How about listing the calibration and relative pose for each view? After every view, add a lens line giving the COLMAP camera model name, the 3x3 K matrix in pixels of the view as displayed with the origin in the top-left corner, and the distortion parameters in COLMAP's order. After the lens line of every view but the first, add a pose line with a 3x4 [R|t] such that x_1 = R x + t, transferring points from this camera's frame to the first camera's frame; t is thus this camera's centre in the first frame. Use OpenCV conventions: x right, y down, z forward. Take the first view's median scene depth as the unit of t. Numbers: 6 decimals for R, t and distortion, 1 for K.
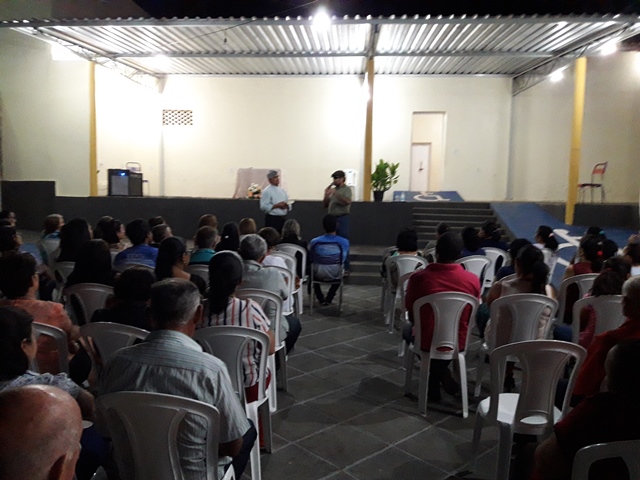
lens RADIAL K [[547.7, 0, 319.6], [0, 547.7, 253.4], [0, 0, 1]] dist [0.070154, -0.108183]
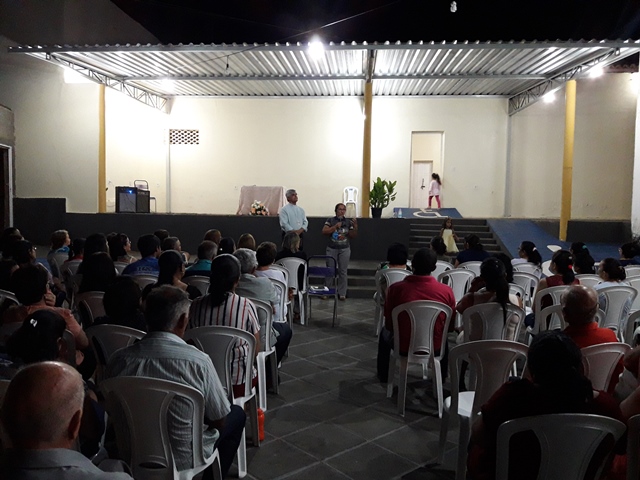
lens RADIAL K [[547.7, 0, 320.3], [0, 547.7, 251.6], [0, 0, 1]] dist [0.070154, -0.108183]
pose [[0.999936, 0.001433, -0.011186, 0.012832], [-0.001804, 0.999449, -0.033153, 0.002891], [0.011132, 0.033171, 0.999388, -0.028877]]
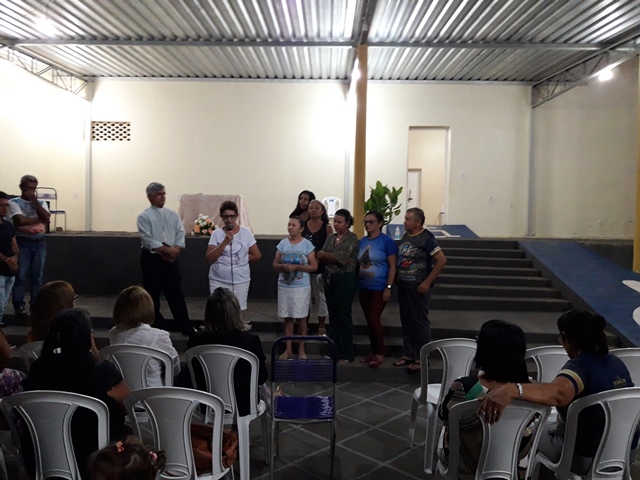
lens RADIAL K [[547.7, 0, 320.1], [0, 547.7, 251.2], [0, 0, 1]] dist [0.070154, -0.108183]
pose [[0.998936, -0.001389, 0.046091, 0.003599], [0.004161, 0.998183, -0.060113, -0.036738], [-0.045924, 0.060241, 0.997127, 0.284882]]
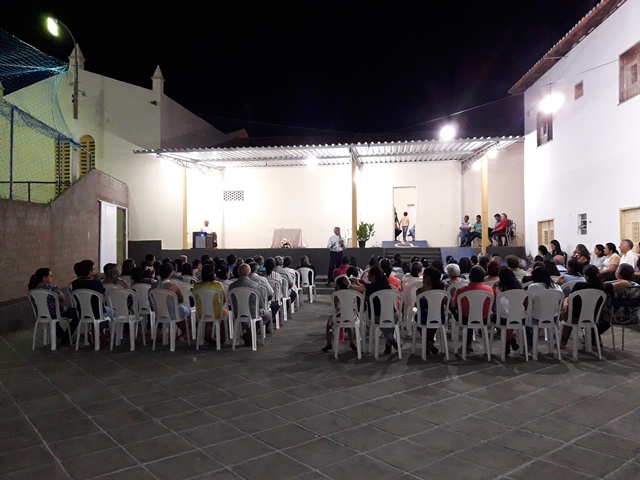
lens RADIAL K [[547.7, 0, 319.7], [0, 547.7, 242.8], [0, 0, 1]] dist [0.070154, -0.108183]
pose [[0.997411, -0.024888, -0.067474, 0.089815], [0.016918, 0.993081, -0.116206, 0.070281], [0.069899, 0.114763, 0.990931, -0.555459]]
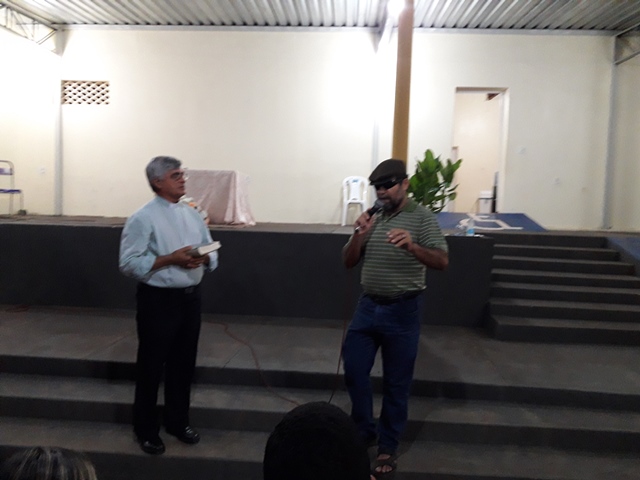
lens RADIAL K [[547.7, 0, 316.0], [0, 547.7, 258.3], [0, 0, 1]] dist [0.070154, -0.108183]
pose [[0.999888, 0.012799, 0.007722, 0.008263], [-0.012640, 0.999715, -0.020244, -0.059894], [-0.007978, 0.020144, 0.999765, 0.480867]]
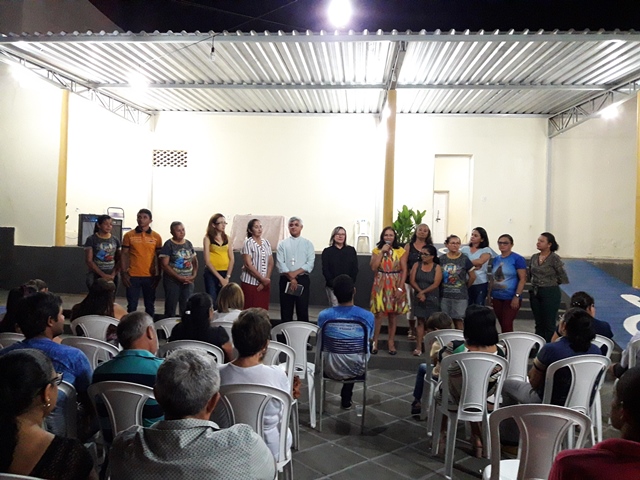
lens RADIAL K [[547.7, 0, 320.2], [0, 547.7, 249.3], [0, 0, 1]] dist [0.070154, -0.108183]
pose [[0.999875, 0.012321, -0.009888, -0.005865], [-0.013216, 0.995269, -0.096255, -0.023692], [0.008656, 0.096374, 0.995308, 0.173821]]
